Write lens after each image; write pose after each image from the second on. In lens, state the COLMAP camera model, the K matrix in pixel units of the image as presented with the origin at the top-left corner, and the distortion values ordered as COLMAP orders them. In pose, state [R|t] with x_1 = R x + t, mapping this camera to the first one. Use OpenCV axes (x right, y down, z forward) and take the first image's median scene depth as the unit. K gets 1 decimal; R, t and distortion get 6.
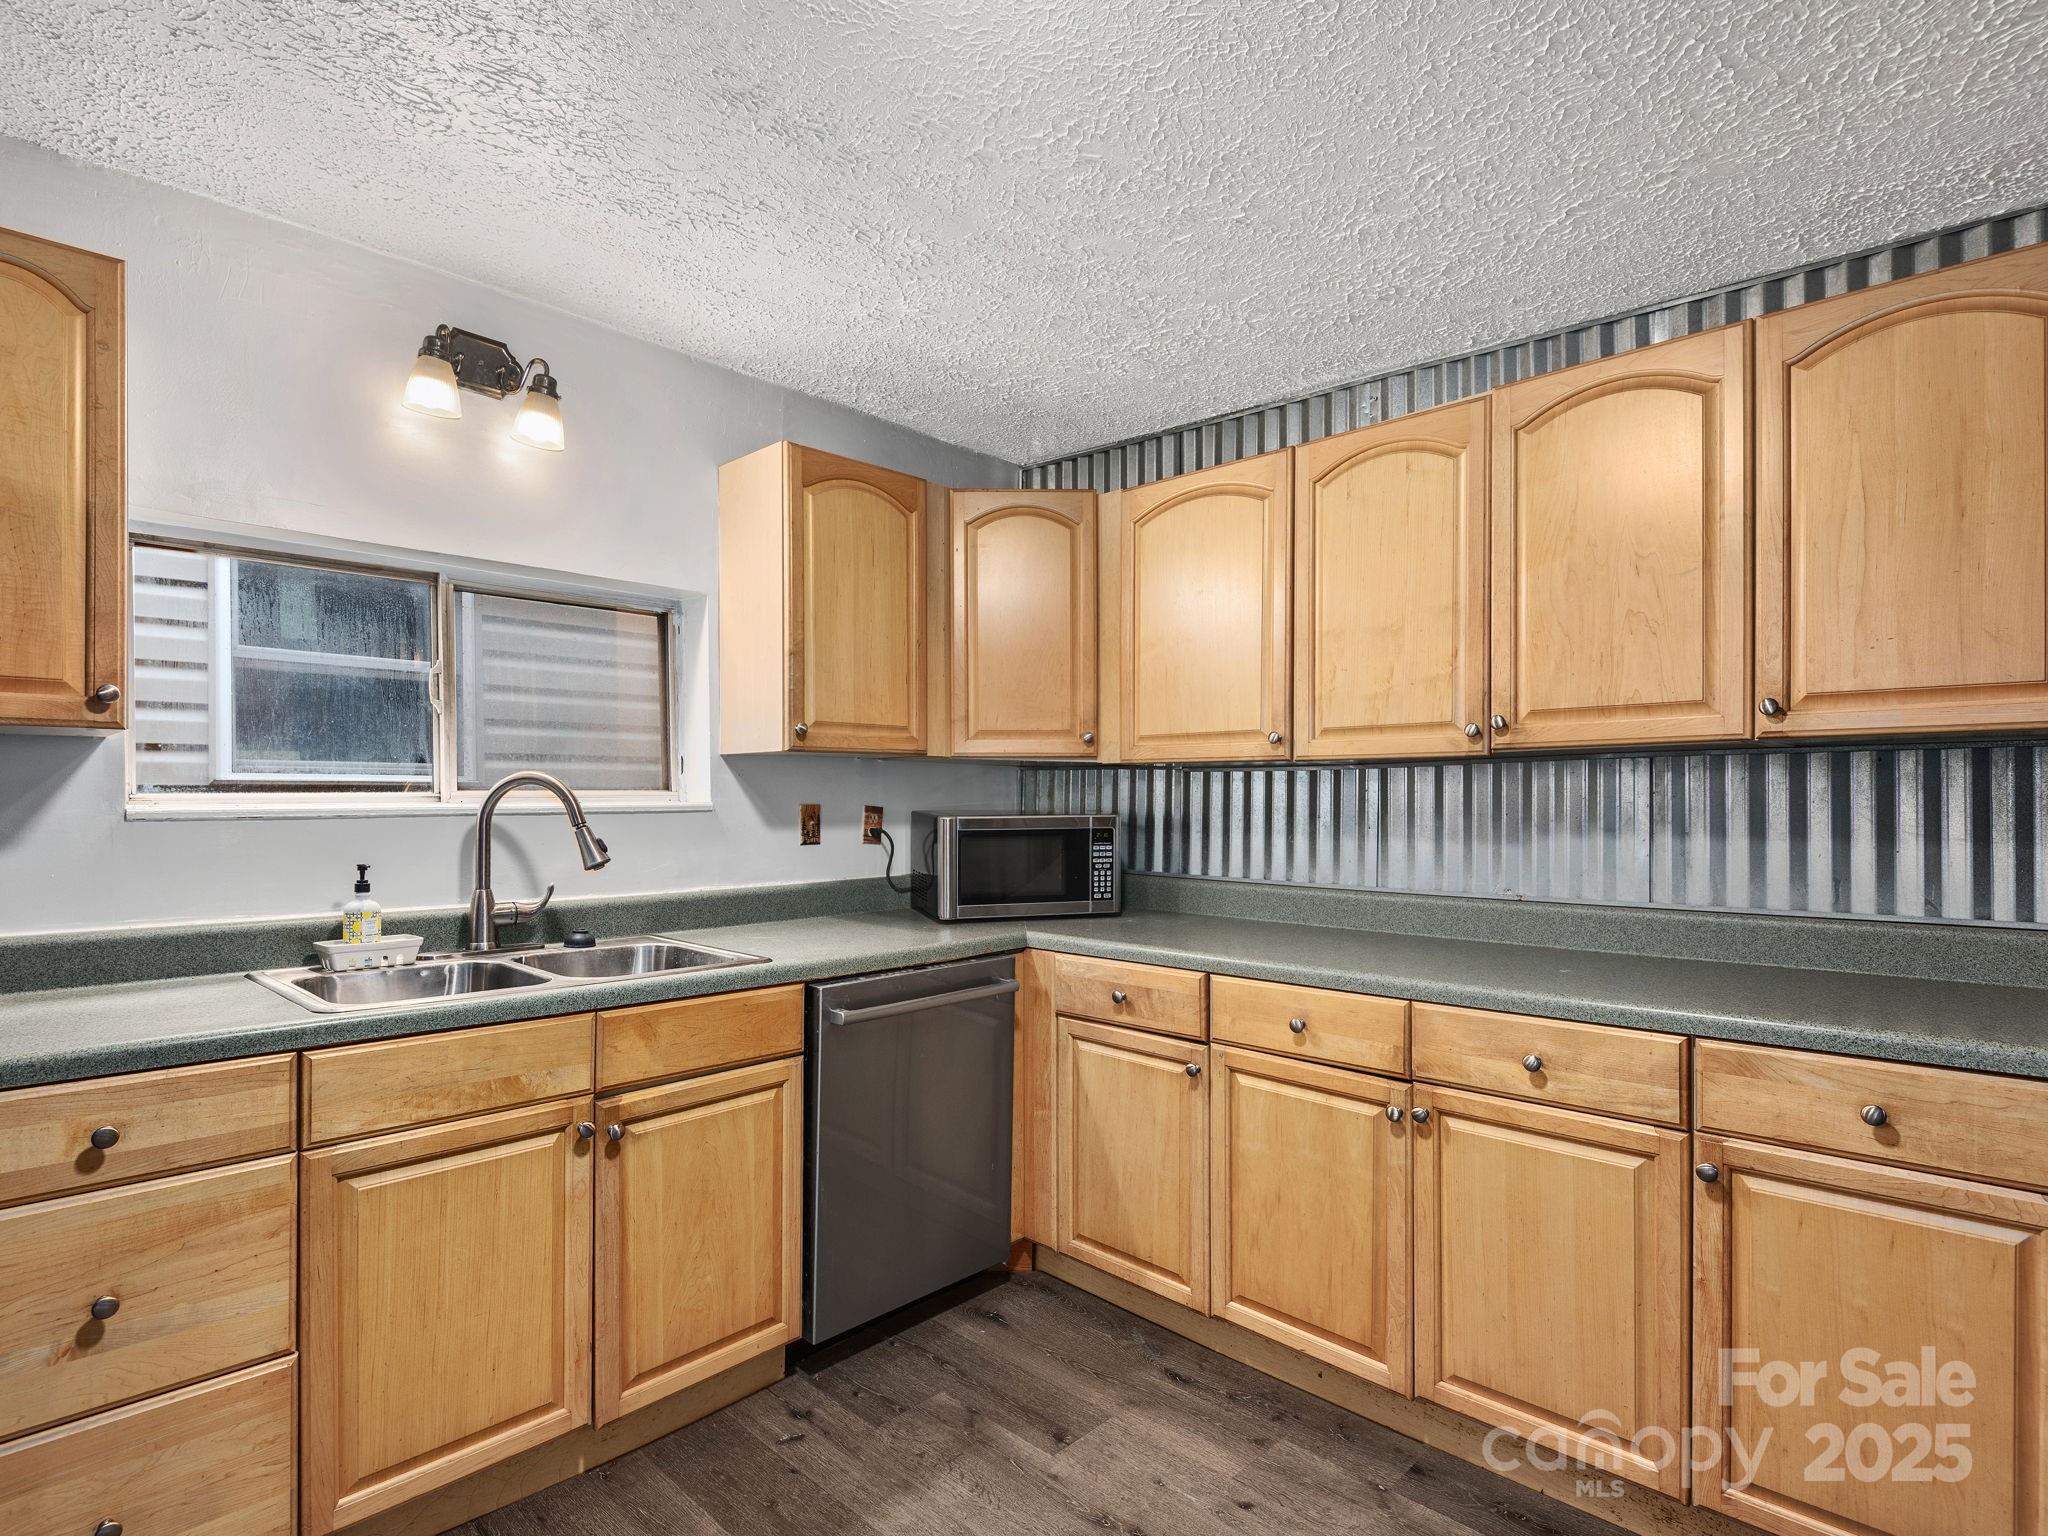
lens RADIAL K [[1048.4, 0, 1014.4], [0, 1048.4, 789.8], [0, 0, 1]] dist [0.004787, -0.001845]
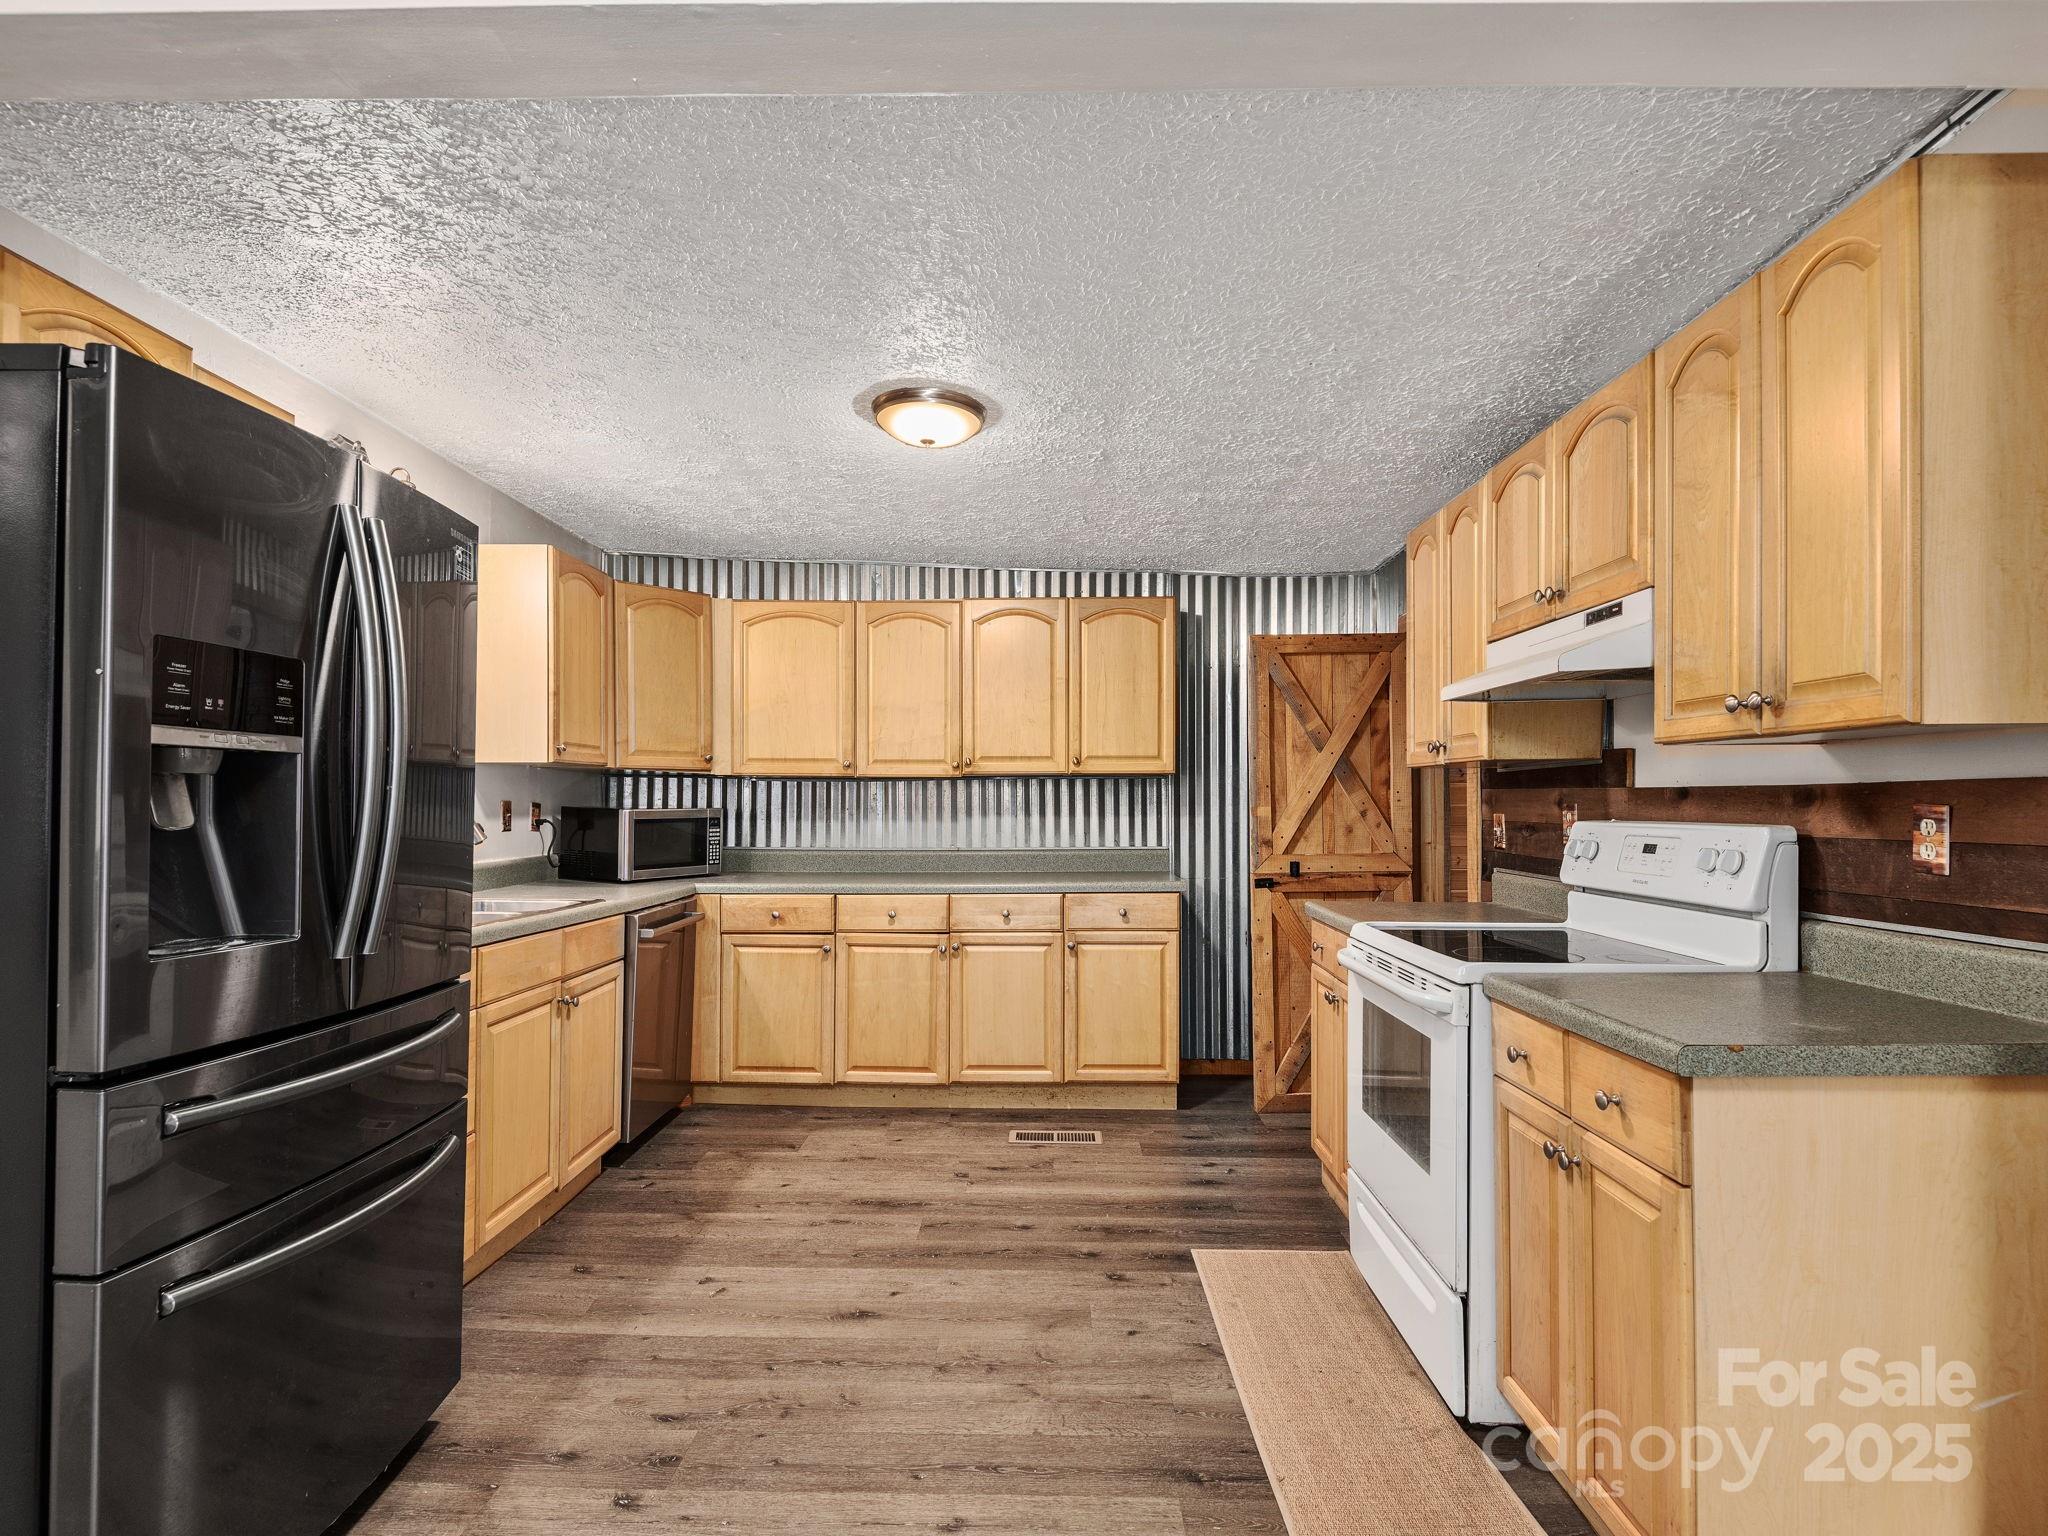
lens RADIAL K [[1048.4, 0, 1028.1], [0, 1048.4, 780.0], [0, 0, 1]] dist [0.004787, -0.001845]
pose [[0.723702, 0.017807, 0.689883, -0.841434], [-0.008098, 0.999817, -0.017312, 0.006746], [-0.690065, 0.006942, 0.723714, -0.550047]]
